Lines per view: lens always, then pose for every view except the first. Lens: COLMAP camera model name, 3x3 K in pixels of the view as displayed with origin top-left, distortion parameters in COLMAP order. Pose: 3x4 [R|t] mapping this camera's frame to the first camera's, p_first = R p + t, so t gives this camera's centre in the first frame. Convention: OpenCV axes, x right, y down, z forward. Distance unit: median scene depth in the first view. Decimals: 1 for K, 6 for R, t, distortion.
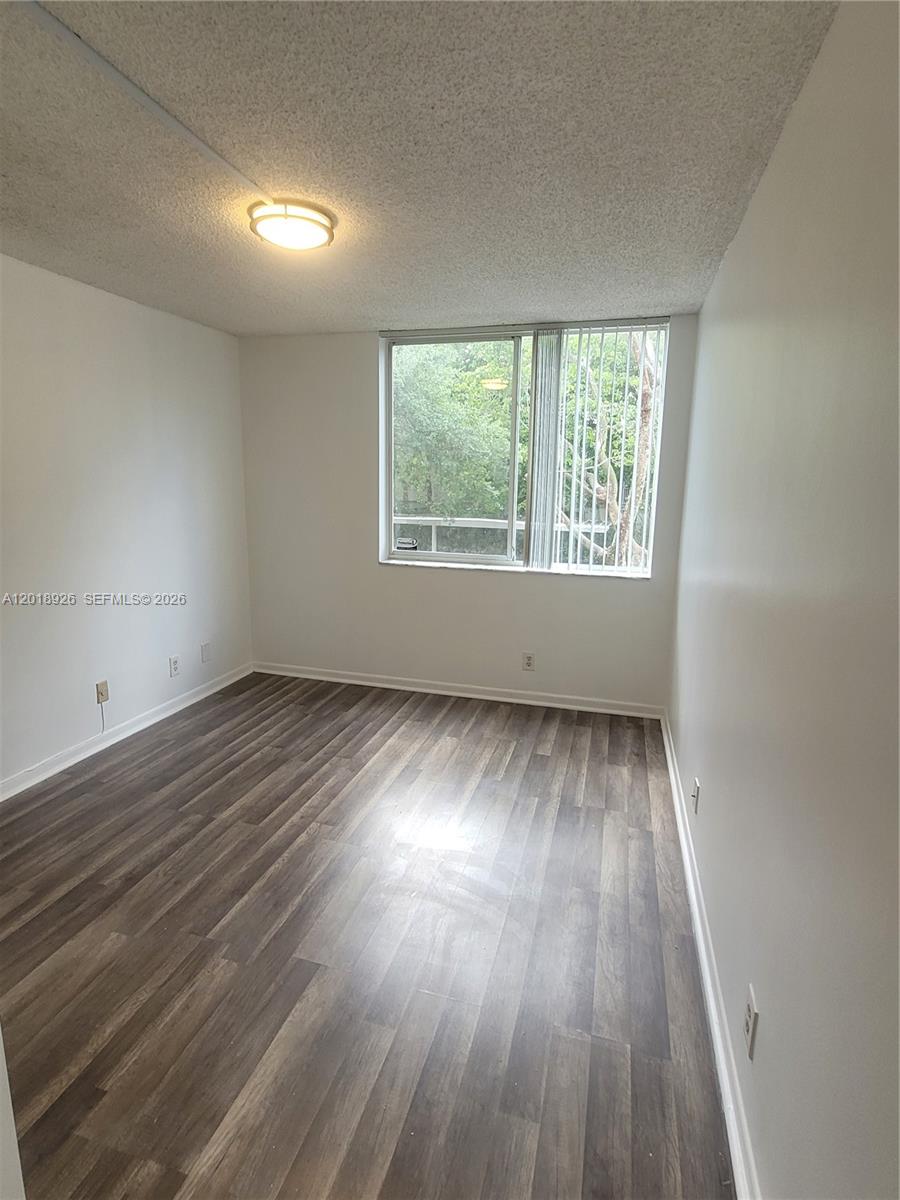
lens RADIAL K [[555.3, 0, 450.0], [0, 555.3, 600.0], [0, 0, 1]] dist [0.030297, -0.013605]
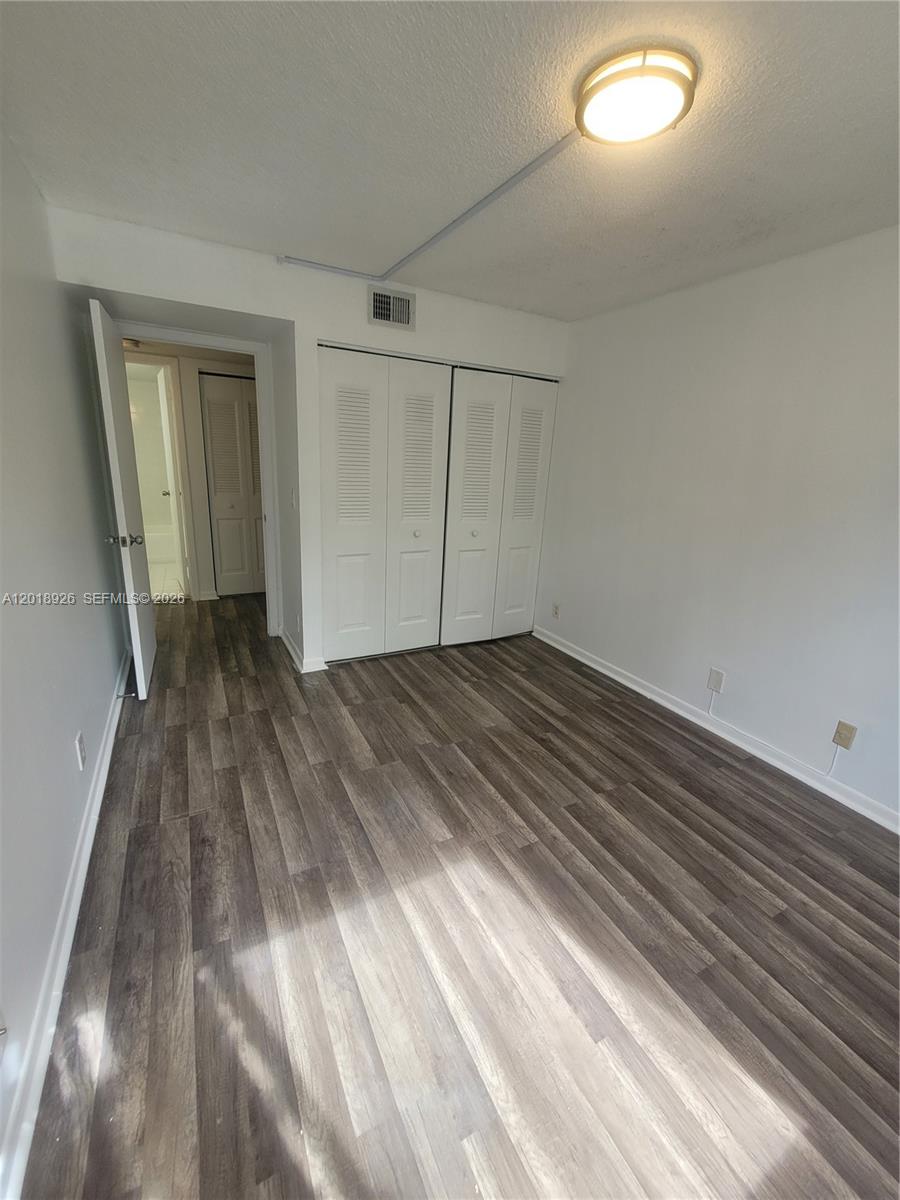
lens RADIAL K [[483.2, 0, 450.0], [0, 483.2, 600.0], [0, 0, 1]] dist [0.000321, 0.000001]
pose [[-0.705975, 0.153753, -0.691347, 0.333976], [-0.211747, 0.885680, 0.413199, -0.236963], [0.675842, 0.438099, -0.592711, 1.176706]]
